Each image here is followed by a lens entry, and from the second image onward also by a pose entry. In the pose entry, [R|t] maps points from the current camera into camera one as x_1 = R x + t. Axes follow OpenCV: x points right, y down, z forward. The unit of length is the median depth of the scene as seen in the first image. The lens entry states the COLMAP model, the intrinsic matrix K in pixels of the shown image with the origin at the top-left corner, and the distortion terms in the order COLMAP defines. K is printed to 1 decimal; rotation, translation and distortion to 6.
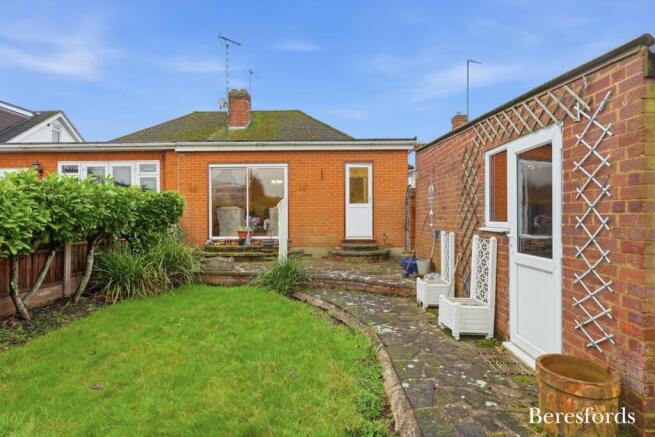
lens RADIAL K [[341.8, 0, 327.4], [0, 341.8, 214.9], [0, 0, 1]] dist [0.001510, -0.000133]
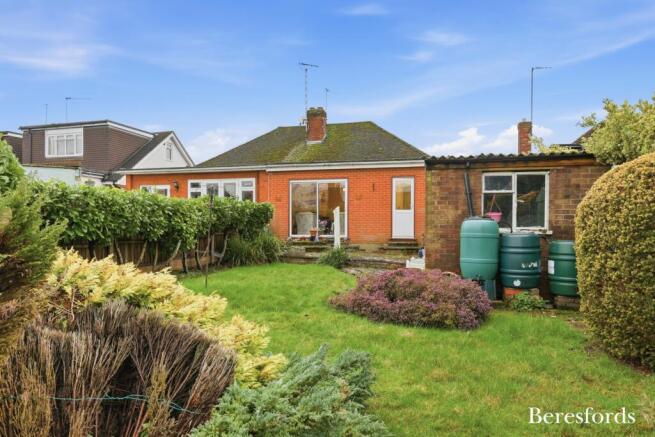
lens RADIAL K [[433.1, 0, 326.9], [0, 433.1, 221.5], [0, 0, 1]] dist [0.001732, 0.000226]
pose [[0.968568, 0.005842, -0.248681, 0.216893], [-0.006124, 0.999981, -0.000363, 0.011546], [0.248674, 0.001875, 0.968585, -0.606450]]
